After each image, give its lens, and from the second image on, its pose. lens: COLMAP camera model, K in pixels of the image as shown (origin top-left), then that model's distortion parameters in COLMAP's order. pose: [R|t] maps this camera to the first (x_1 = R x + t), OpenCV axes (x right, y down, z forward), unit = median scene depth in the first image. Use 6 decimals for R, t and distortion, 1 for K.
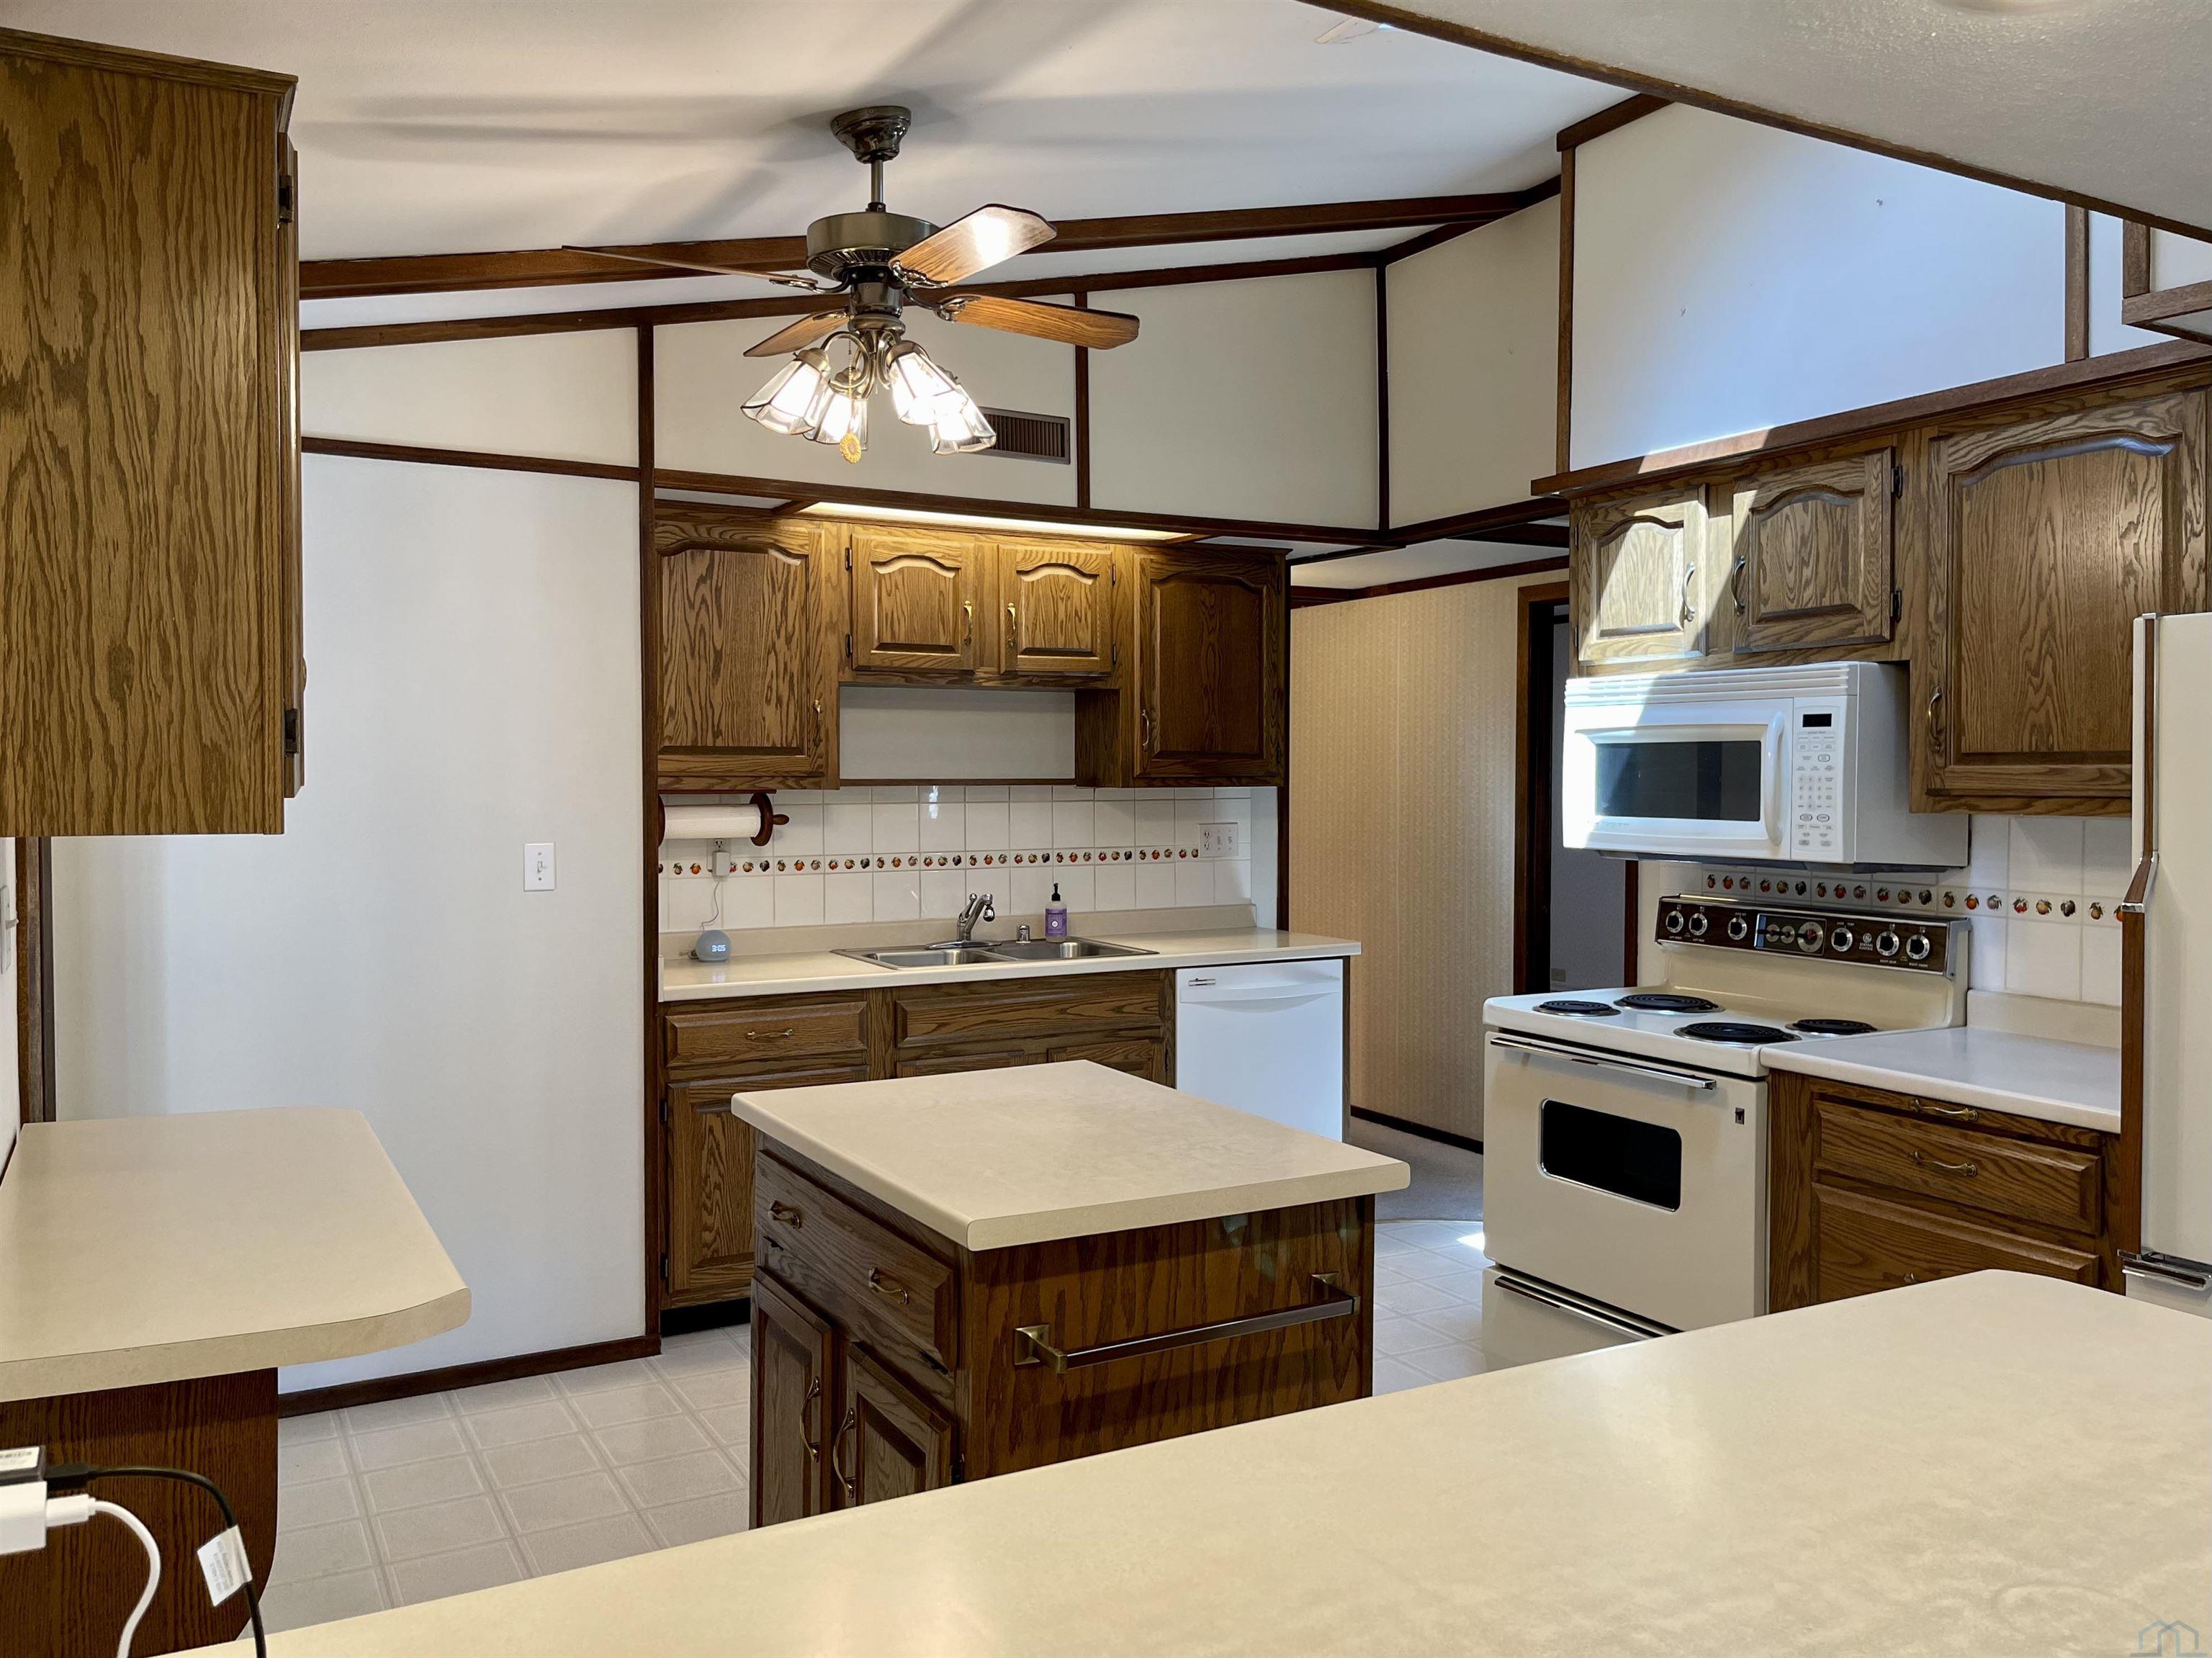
lens RADIAL K [[1685.3, 0, 1102.6], [0, 1685.3, 823.0], [0, 0, 1]] dist [0.040652, -0.057865]
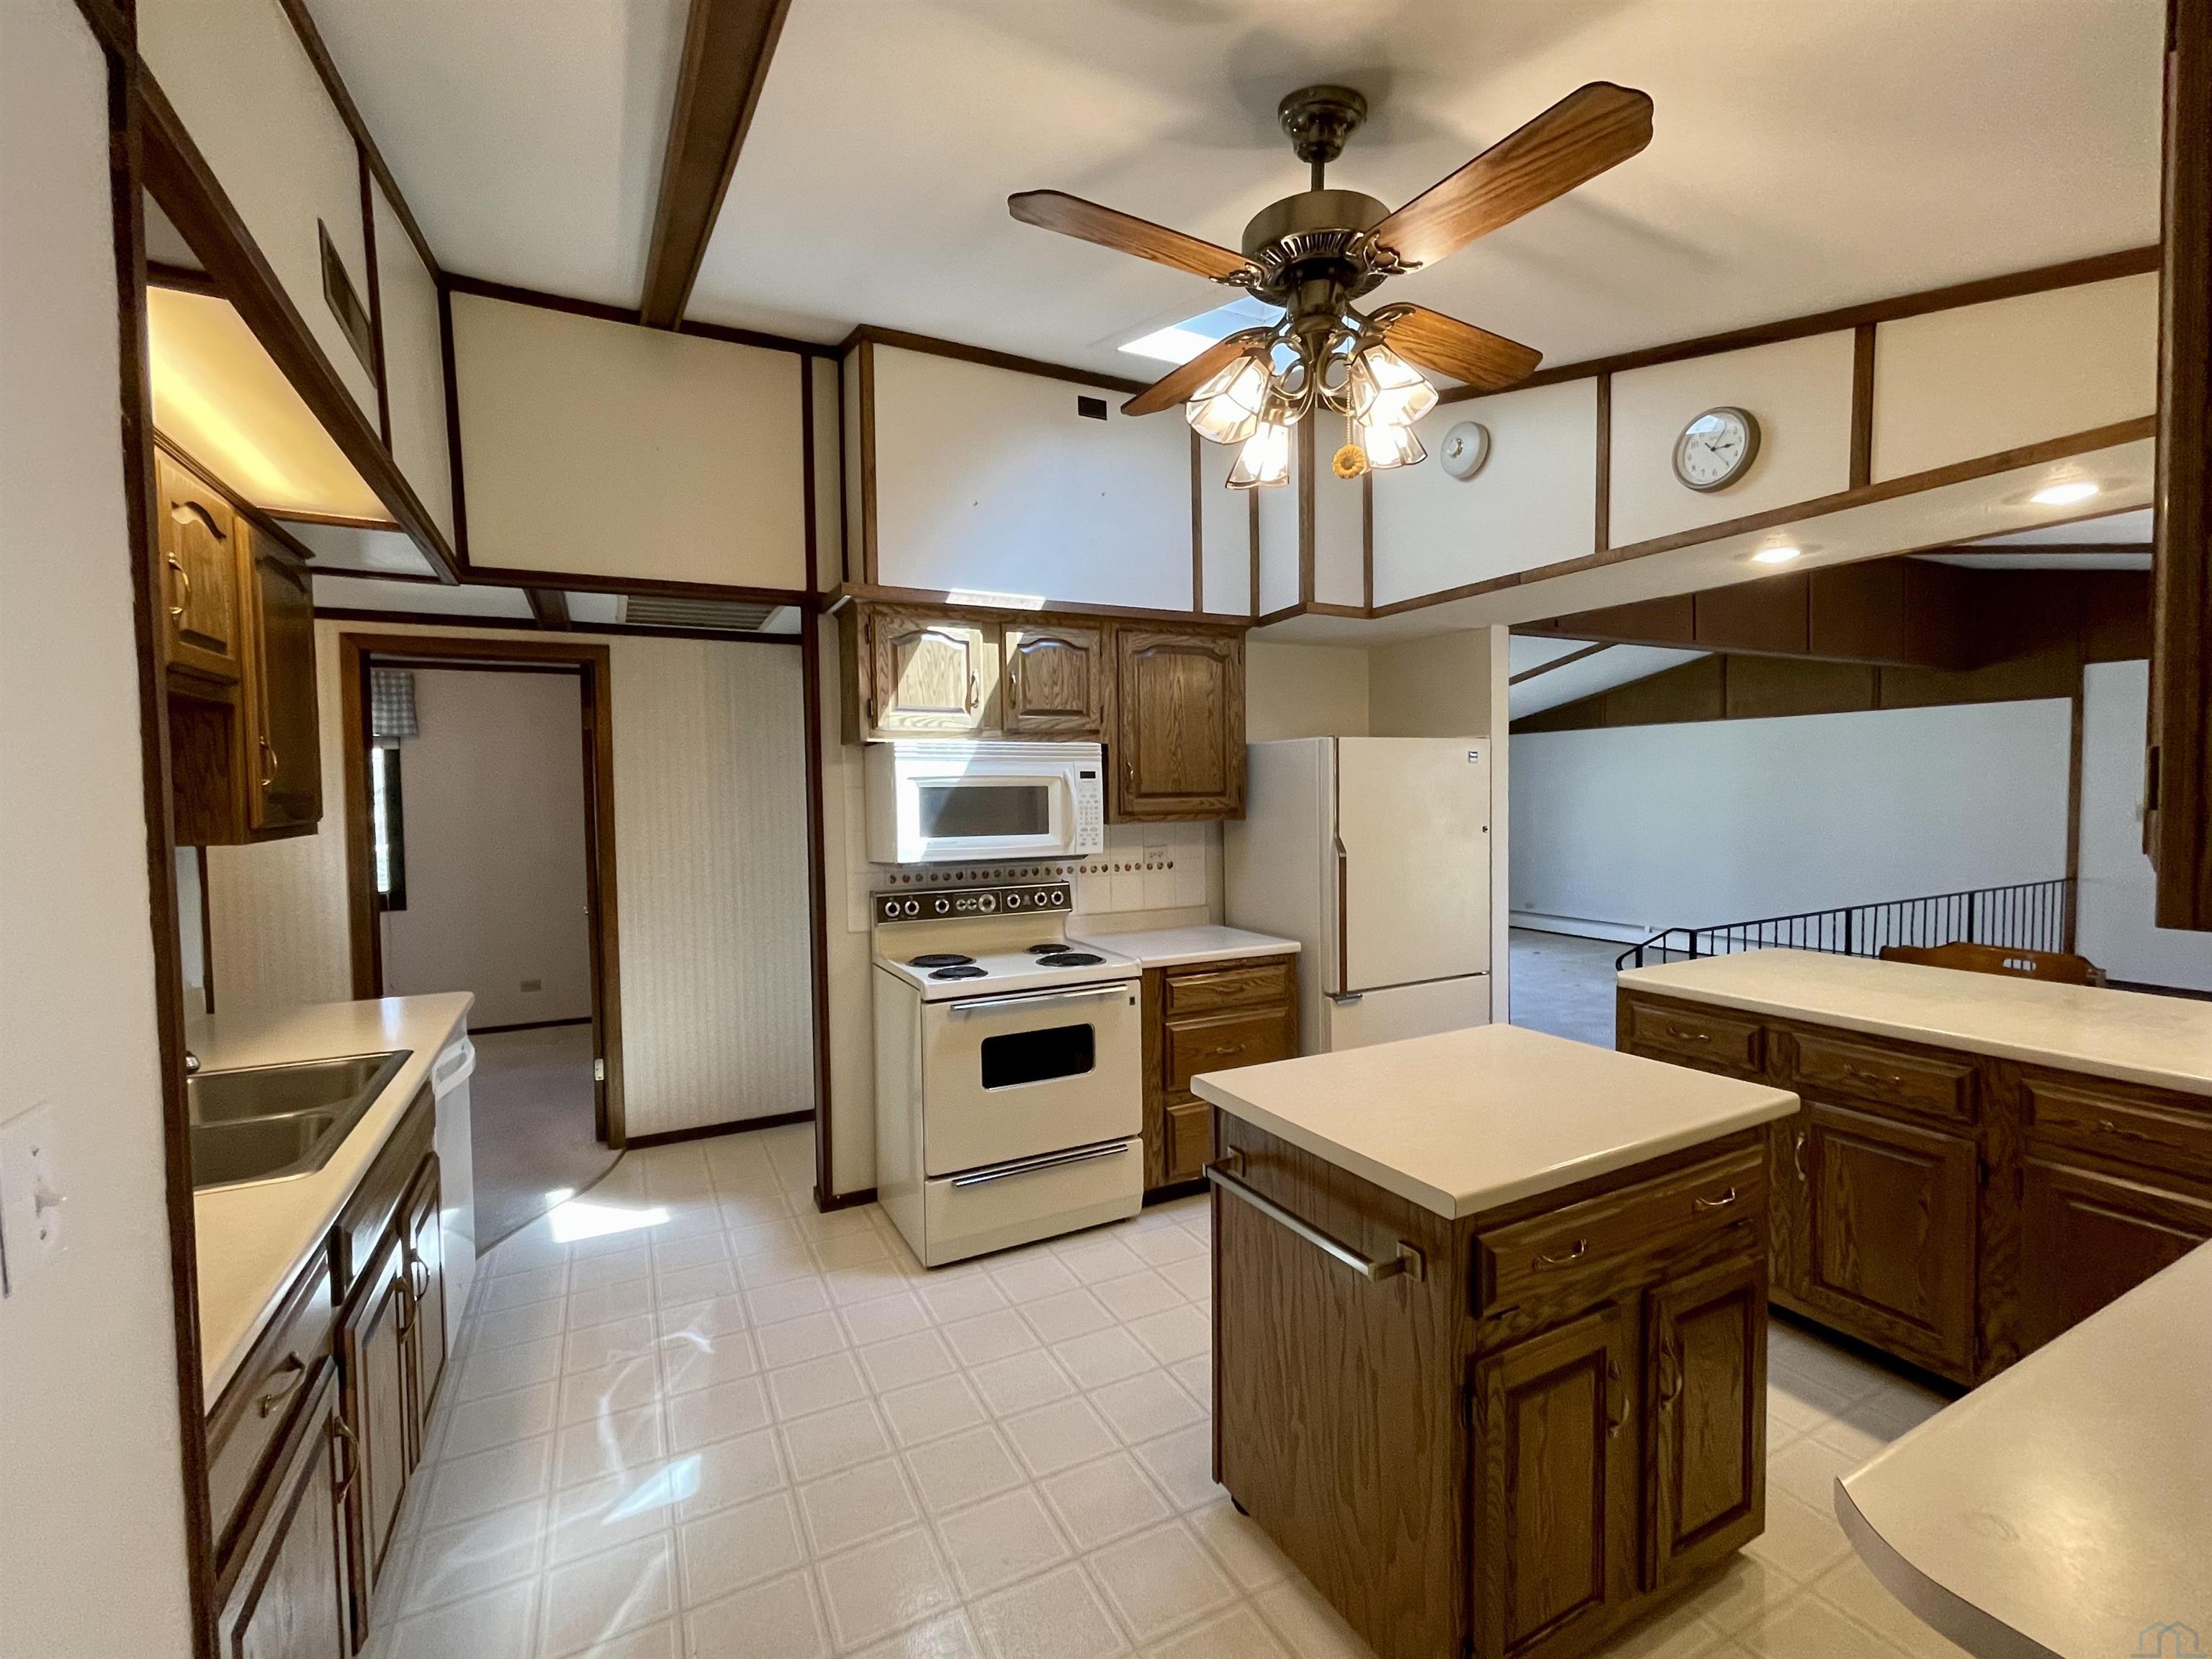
lens RADIAL K [[964.6, 0, 1112.4], [0, 964.6, 835.3], [0, 0, 1]] dist [-0.003669, -0.001803]
pose [[0.018025, -0.049979, 0.998588, -0.577002], [0.043468, 0.997845, 0.049157, -0.045000], [-0.998892, 0.042521, 0.020159, 0.938221]]
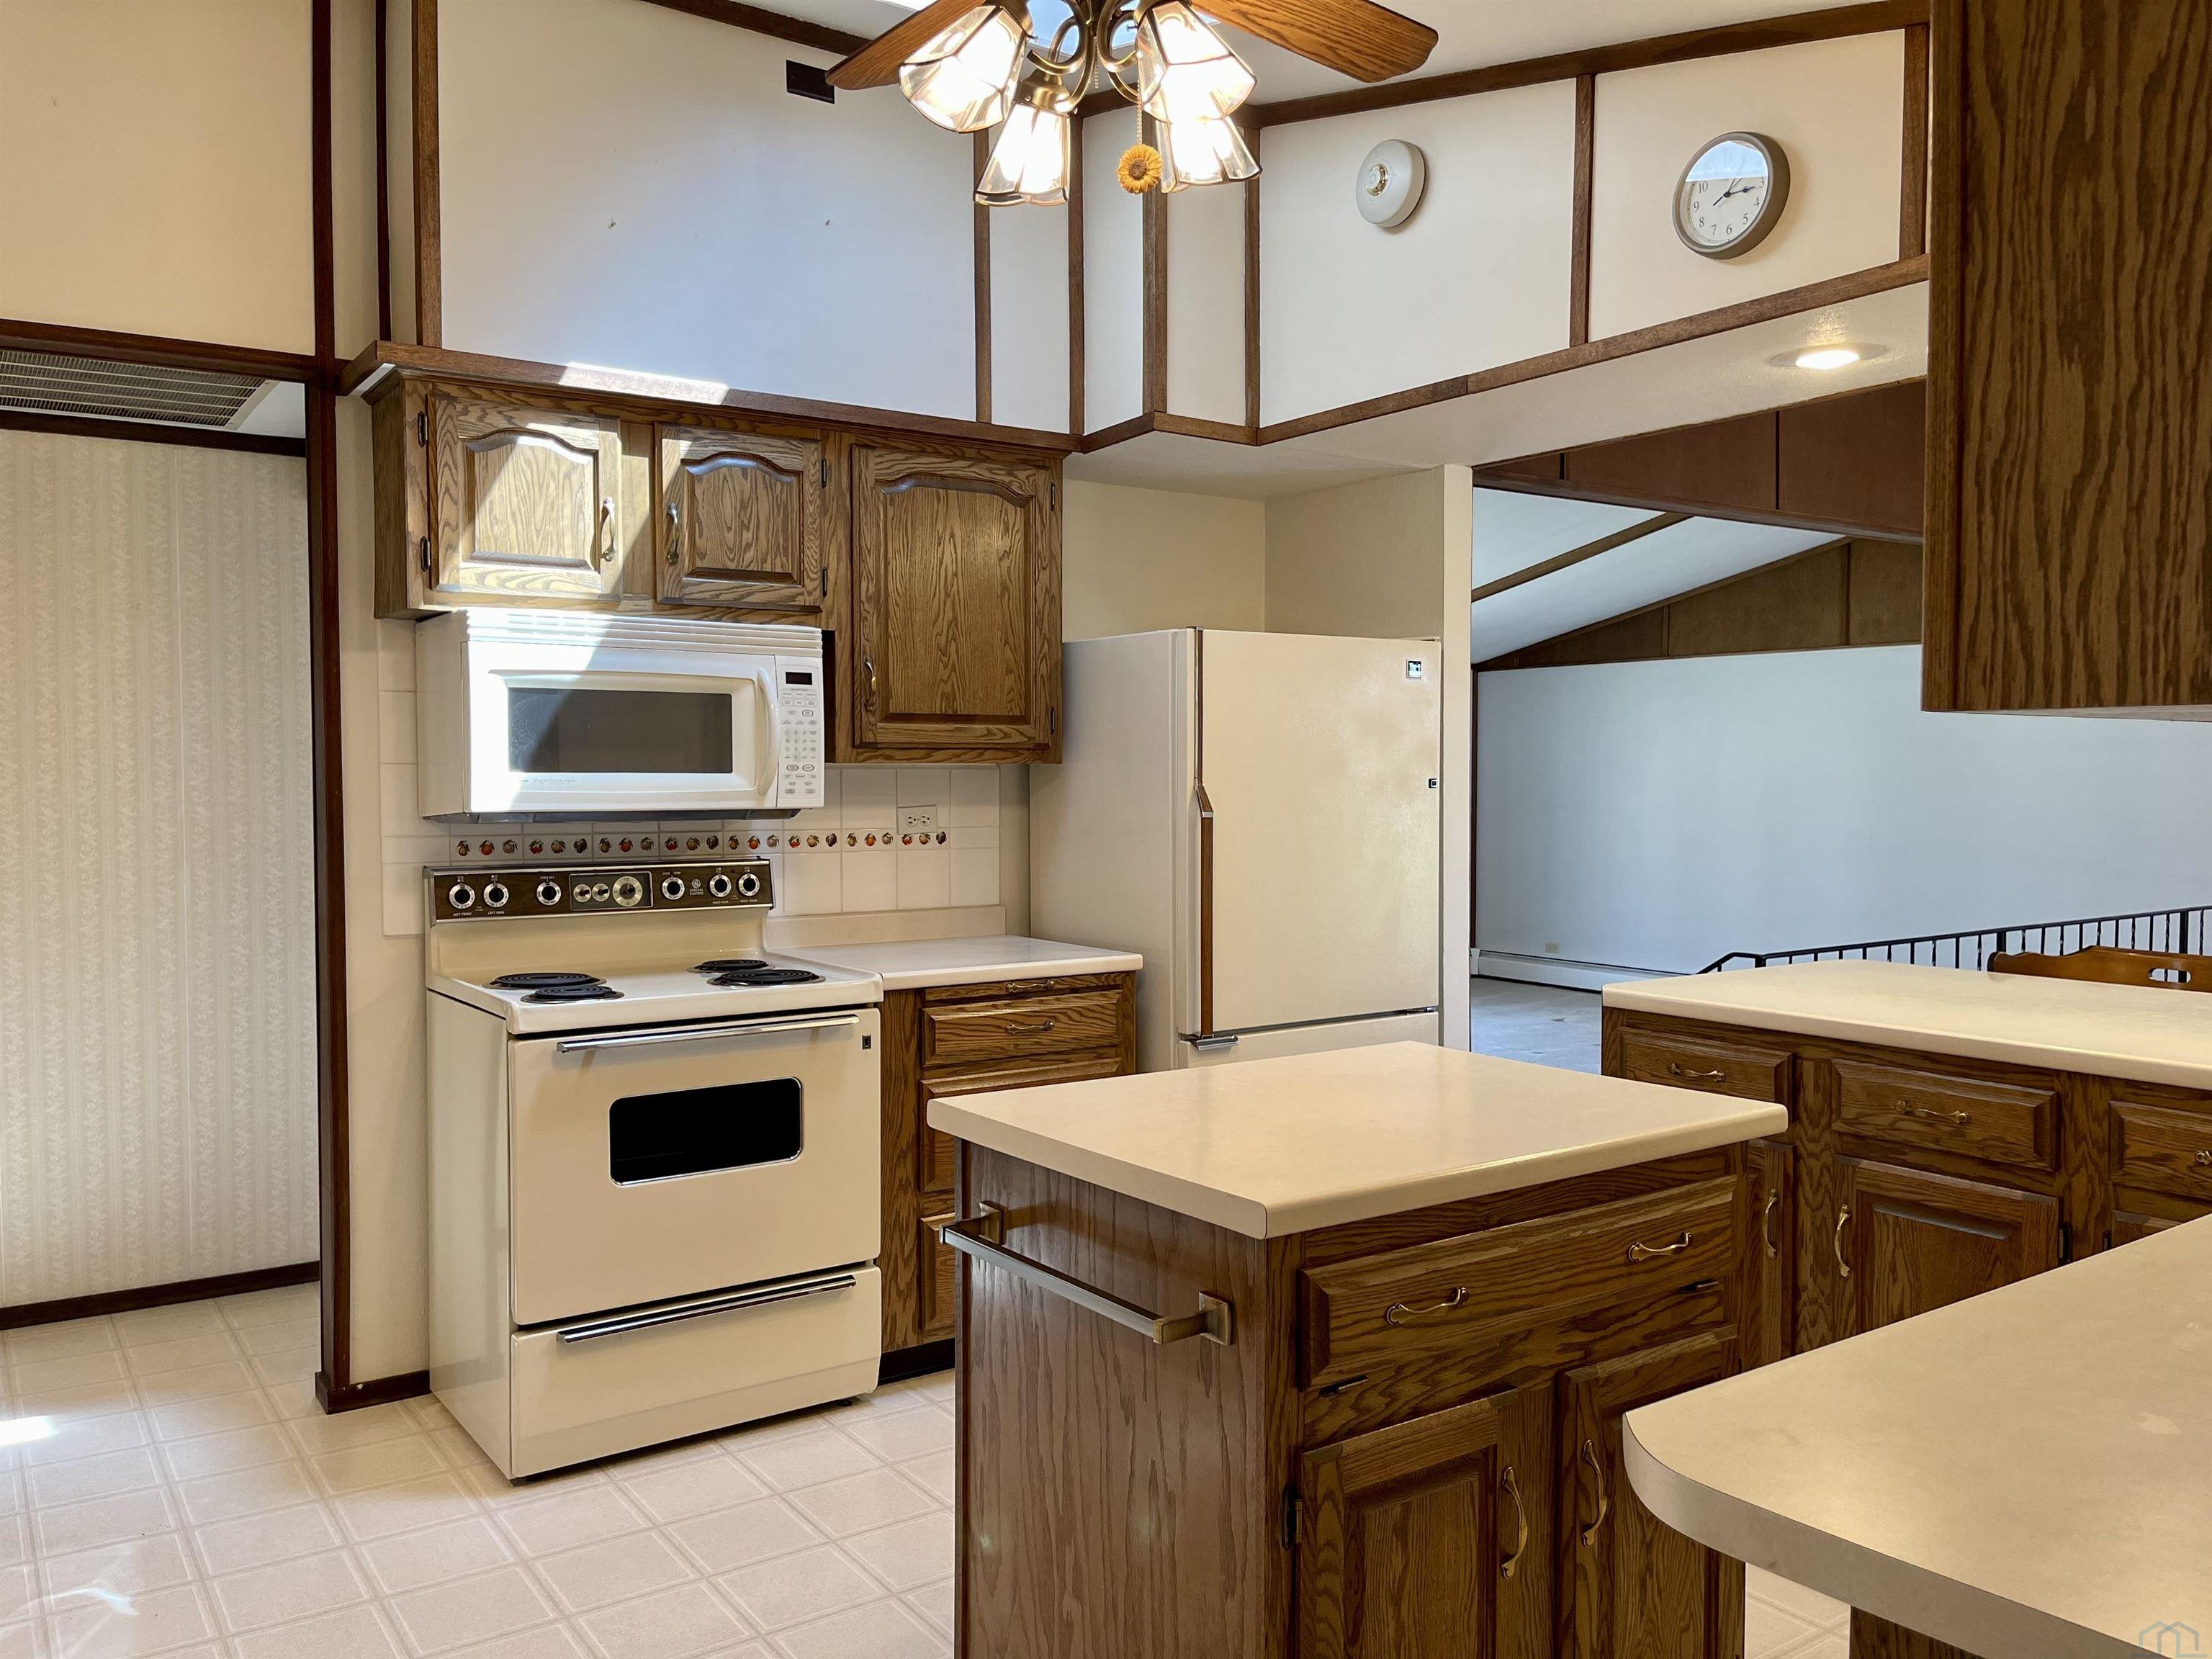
lens RADIAL K [[1685.5, 0, 1106.3], [0, 1685.5, 836.5], [0, 0, 1]] dist [0.040652, -0.057865]
pose [[-0.111741, -0.041749, 0.992860, -0.667031], [0.028777, 0.998562, 0.045227, -0.002530], [-0.993321, 0.033625, -0.110379, 0.908918]]
